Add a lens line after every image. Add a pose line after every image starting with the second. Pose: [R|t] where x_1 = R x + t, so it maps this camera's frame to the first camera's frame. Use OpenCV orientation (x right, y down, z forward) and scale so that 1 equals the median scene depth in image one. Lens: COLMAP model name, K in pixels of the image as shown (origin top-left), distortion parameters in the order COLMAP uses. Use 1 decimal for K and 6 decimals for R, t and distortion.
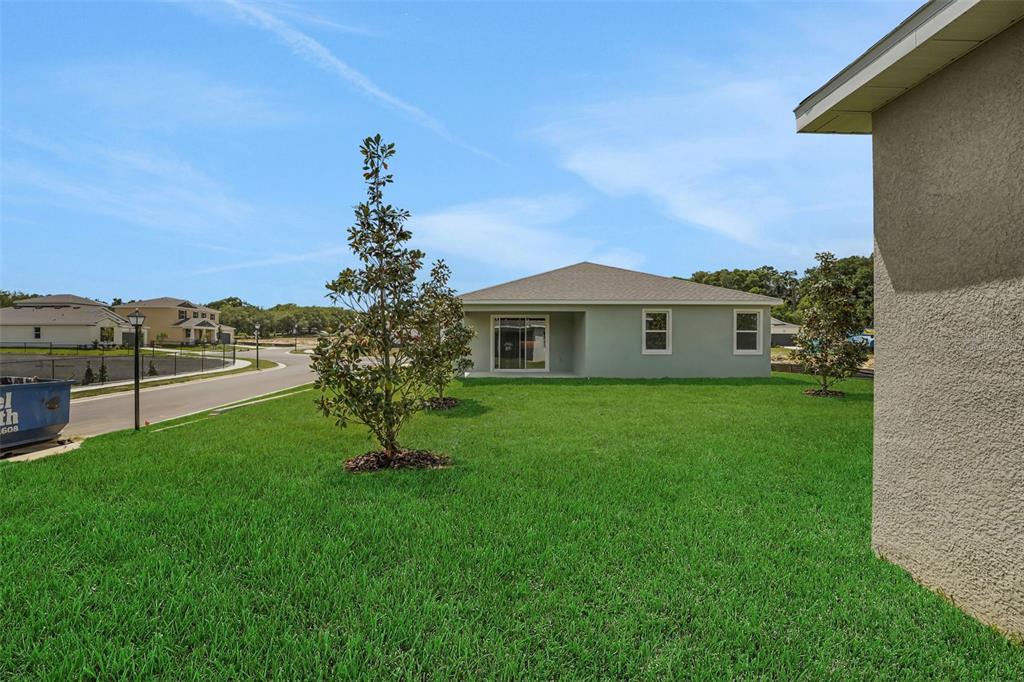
lens RADIAL K [[441.2, 0, 507.9], [0, 441.2, 343.1], [0, 0, 1]] dist [-0.020918, 0.000365]
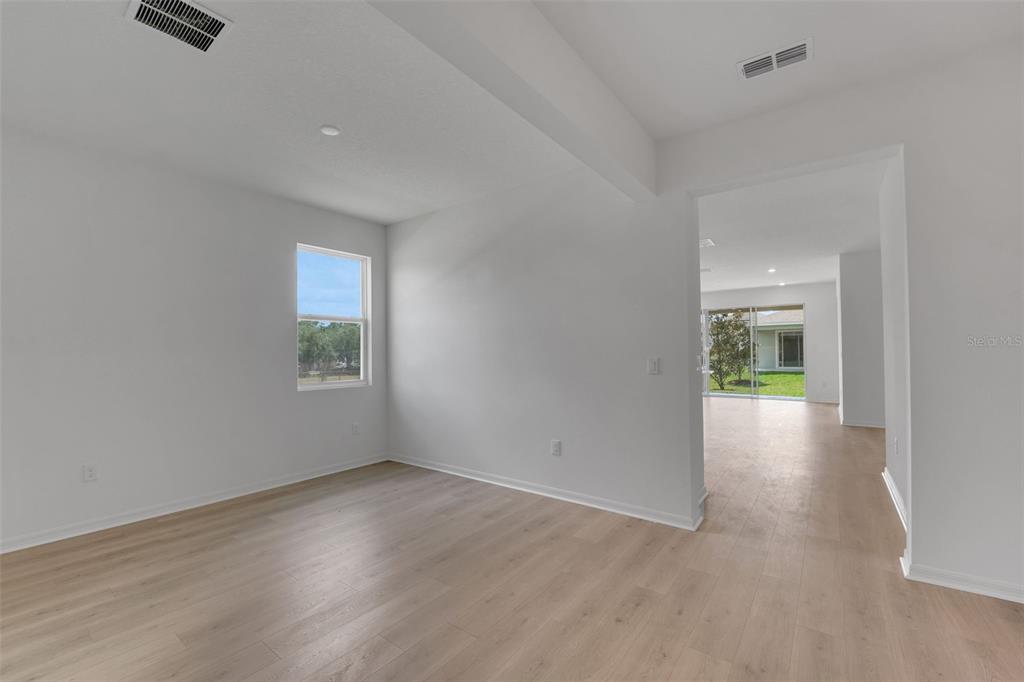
lens RADIAL K [[441.2, 0, 507.9], [0, 441.2, 343.1], [0, 0, 1]] dist [-0.020918, 0.000365]
pose [[0.797710, -0.030728, -0.602258, 0.149761], [0.017635, 0.999463, -0.027635, 0.002222], [0.602783, 0.011424, 0.797823, -0.862214]]
